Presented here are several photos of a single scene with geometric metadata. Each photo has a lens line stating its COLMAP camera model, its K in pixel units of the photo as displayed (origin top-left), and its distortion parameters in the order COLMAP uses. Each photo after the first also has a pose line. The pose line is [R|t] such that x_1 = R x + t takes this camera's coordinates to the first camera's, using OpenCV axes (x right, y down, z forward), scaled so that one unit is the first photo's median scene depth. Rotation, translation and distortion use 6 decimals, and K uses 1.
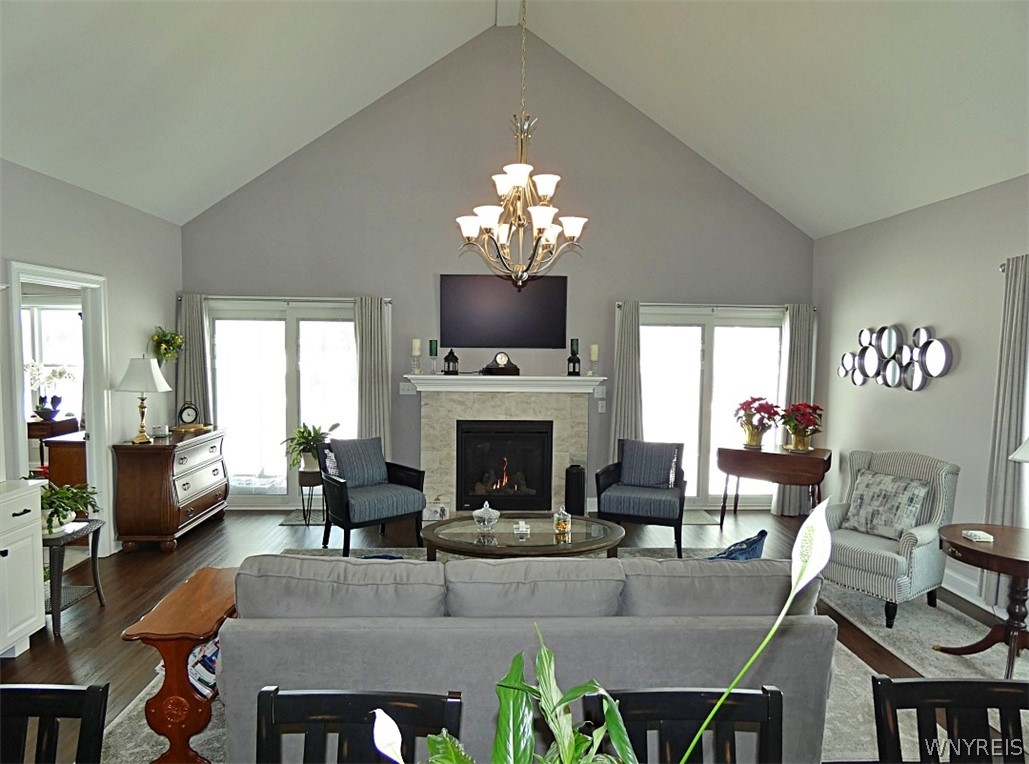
lens RADIAL K [[621.9, 0, 520.2], [0, 621.9, 384.8], [0, 0, 1]] dist [0.000435, -0.002353]
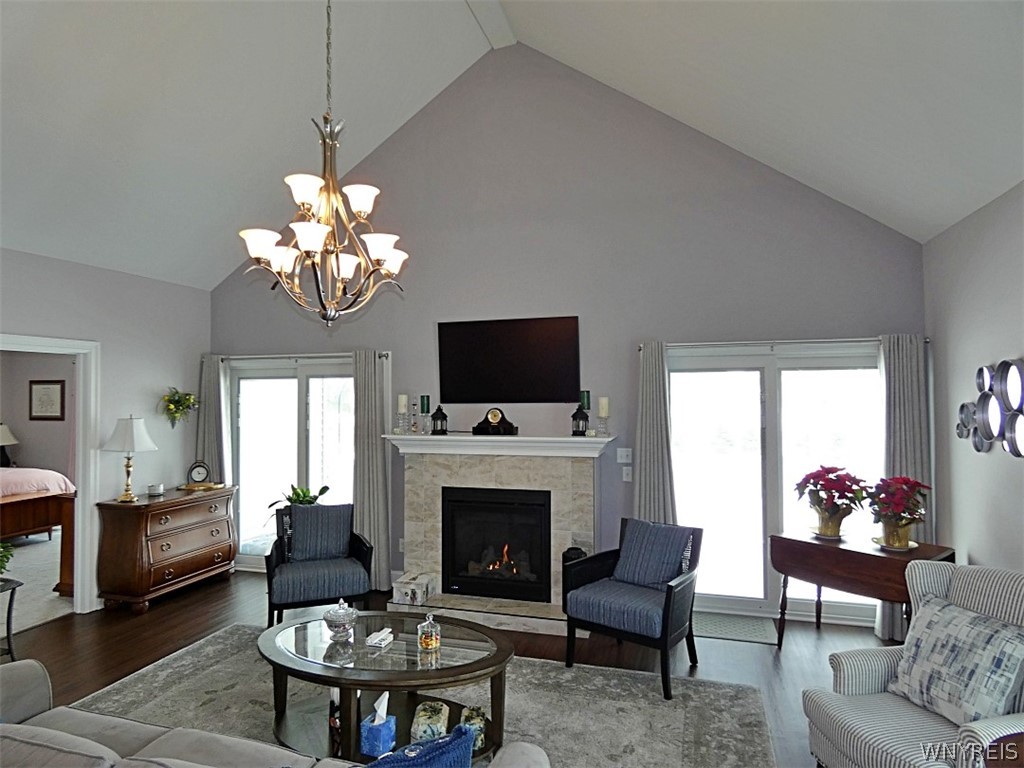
lens RADIAL K [[618.9, 0, 504.9], [0, 618.9, 382.7], [0, 0, 1]] dist [0.000435, -0.002353]
pose [[0.942473, -0.024934, -0.333352, 0.271582], [-0.004126, 0.996271, -0.086185, -0.013876], [0.334258, 0.082602, 0.938855, 0.200385]]
